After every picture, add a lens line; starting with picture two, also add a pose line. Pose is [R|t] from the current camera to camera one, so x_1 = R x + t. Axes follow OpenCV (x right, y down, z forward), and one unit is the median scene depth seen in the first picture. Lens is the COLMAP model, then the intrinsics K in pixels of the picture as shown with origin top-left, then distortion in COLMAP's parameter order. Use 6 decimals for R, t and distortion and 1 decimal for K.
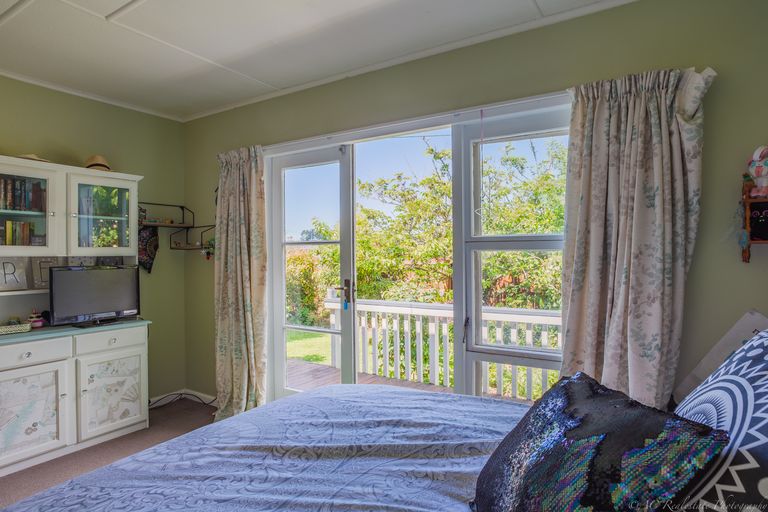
lens RADIAL K [[434.5, 0, 384.0], [0, 434.5, 256.0], [0, 0, 1]] dist [-0.084666, 0.000152]
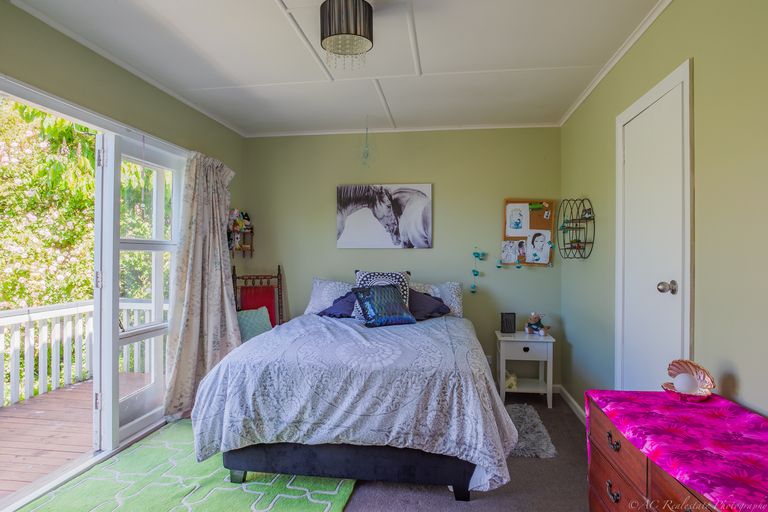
lens RADIAL K [[434.5, 0, 384.0], [0, 434.5, 256.0], [0, 0, 1]] dist [-0.084666, 0.000152]
pose [[-0.412024, 0.007587, 0.911142, -1.141032], [0.006331, 0.999965, -0.005464, 0.016043], [-0.911151, 0.003517, -0.412057, 0.856662]]
